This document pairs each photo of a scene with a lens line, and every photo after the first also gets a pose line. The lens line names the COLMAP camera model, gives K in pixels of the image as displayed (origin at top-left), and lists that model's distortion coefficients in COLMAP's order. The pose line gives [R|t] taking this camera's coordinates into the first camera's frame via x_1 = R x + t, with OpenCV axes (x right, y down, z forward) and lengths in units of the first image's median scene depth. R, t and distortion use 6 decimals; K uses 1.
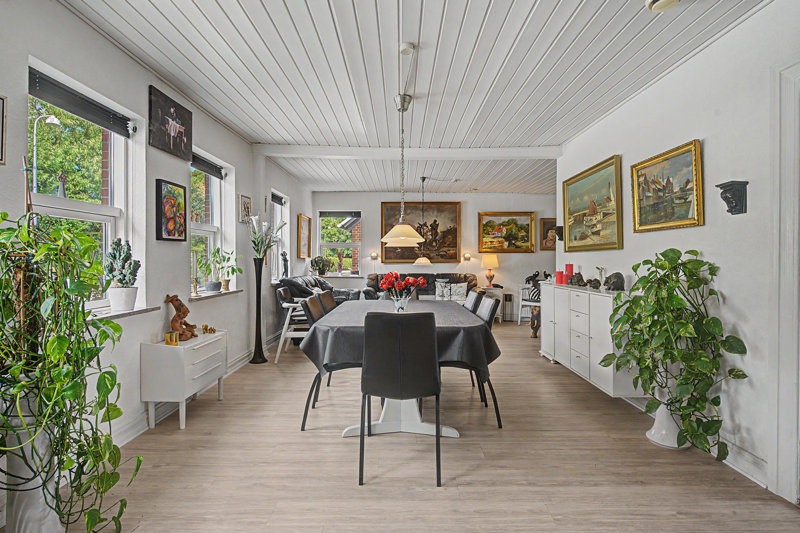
lens RADIAL K [[387.2, 0, 398.9], [0, 387.2, 264.7], [0, 0, 1]] dist [-0.000479, -0.000011]
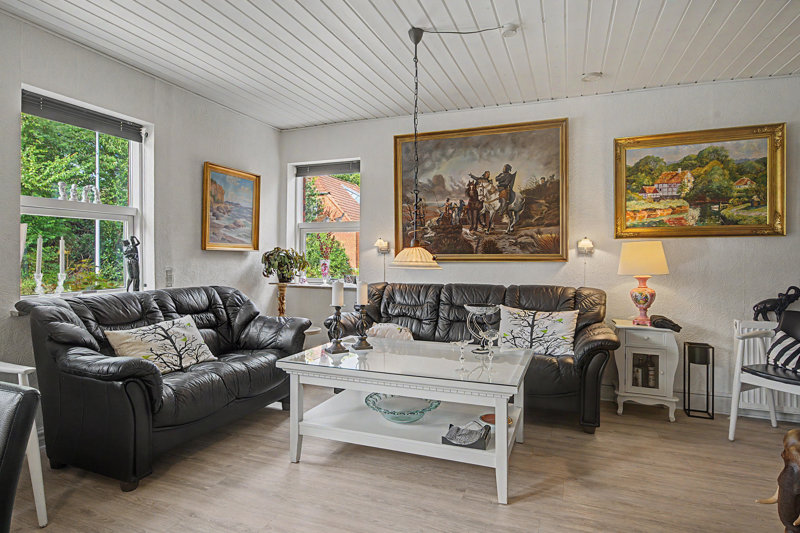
lens RADIAL K [[445.9, 0, 400.1], [0, 445.9, 258.9], [0, 0, 1]] dist [0.005406, 0.001500]
pose [[0.937300, 0.004114, -0.348501, 0.157407], [-0.005431, 0.999981, -0.002800, -0.005580], [0.348482, 0.004517, 0.937304, 0.476343]]
